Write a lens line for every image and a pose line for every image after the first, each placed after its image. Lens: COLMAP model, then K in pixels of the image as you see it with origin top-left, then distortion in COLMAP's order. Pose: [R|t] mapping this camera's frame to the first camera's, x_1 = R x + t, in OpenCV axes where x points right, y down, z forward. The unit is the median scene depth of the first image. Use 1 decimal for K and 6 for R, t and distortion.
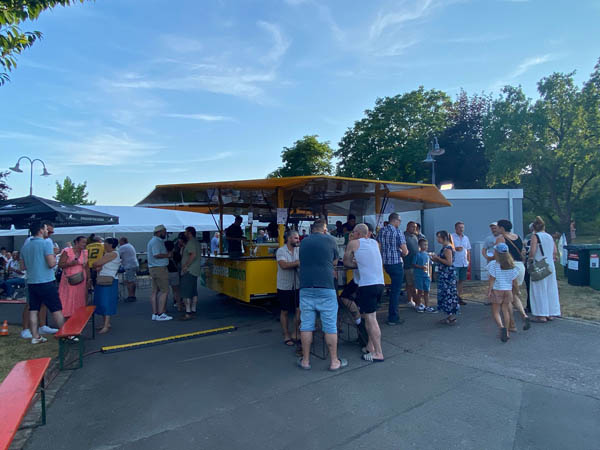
lens RADIAL K [[406.2, 0, 300.0], [0, 406.2, 225.0], [0, 0, 1]] dist [0.081949, -0.066786]
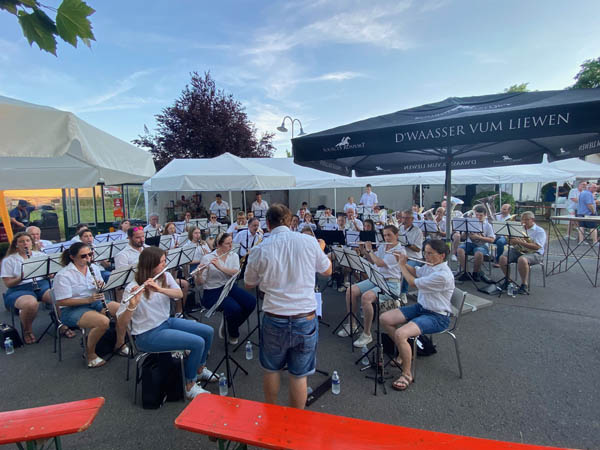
lens RADIAL K [[273.2, 0, 300.0], [0, 273.2, 225.0], [0, 0, 1]] dist [-0.000608, -0.000519]
pose [[0.922643, 0.051478, -0.382204, -0.221716], [0.003569, 0.989869, 0.141938, 0.009072], [0.385639, -0.132322, 0.913112, 0.207180]]
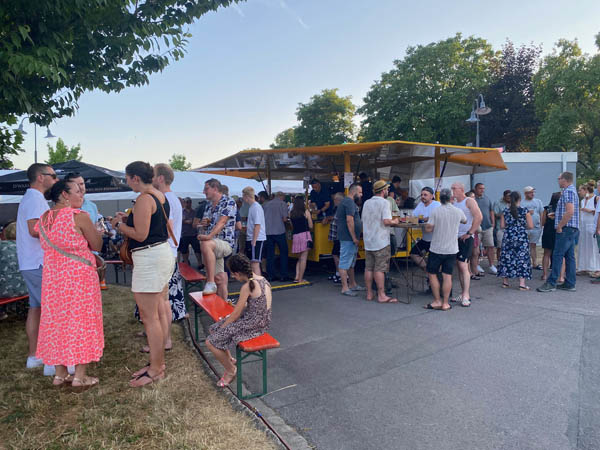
lens RADIAL K [[474.2, 0, 300.0], [0, 474.2, 225.0], [0, 0, 1]] dist [0.017062, 0.002732]
pose [[0.999918, -0.000194, -0.012807, -0.029358], [0.001052, 0.997751, 0.067016, 0.002320], [0.012765, -0.067024, 0.997670, -0.040963]]
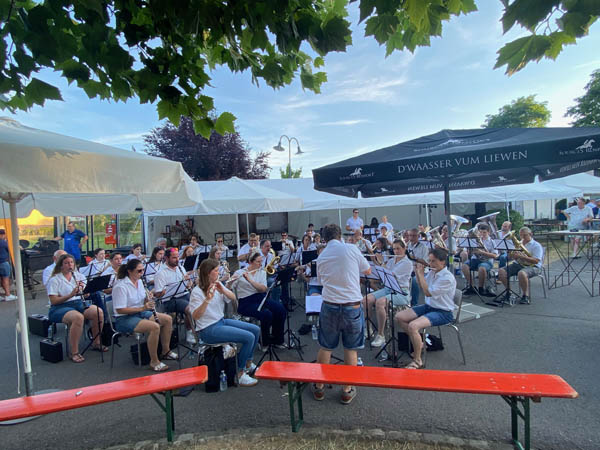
lens RADIAL K [[314.3, 0, 300.0], [0, 314.3, 225.0], [0, 0, 1]] dist [0.004118, -0.000020]
pose [[0.931074, -0.000073, -0.364831, -0.219765], [0.022265, 0.998147, 0.056622, 0.008594], [0.364151, -0.060843, 0.929350, 0.178104]]
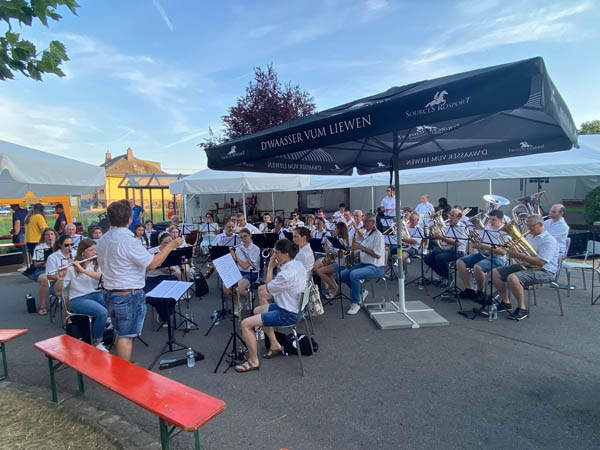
lens RADIAL K [[332.2, 0, 300.0], [0, 332.2, 225.0], [0, 0, 1]] dist [0.045048, -0.034691]
pose [[0.734905, 0.058034, -0.675682, -0.156743], [0.030658, 0.992470, 0.118589, 0.008287], [0.677476, -0.107867, 0.727592, 0.219930]]
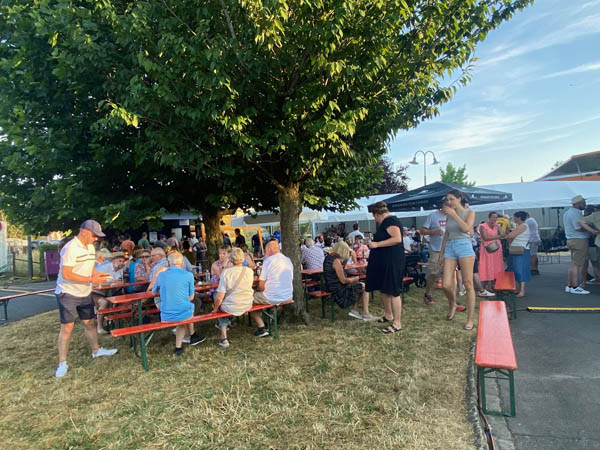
lens RADIAL K [[406.2, 0, 300.0], [0, 406.2, 225.0], [0, 0, 1]] dist [0.081949, -0.066786]
pose [[0.659155, -0.021791, -0.751691, -0.004874], [0.058092, 0.998069, 0.022008, 0.001857], [0.749760, -0.058174, 0.659148, -0.029909]]
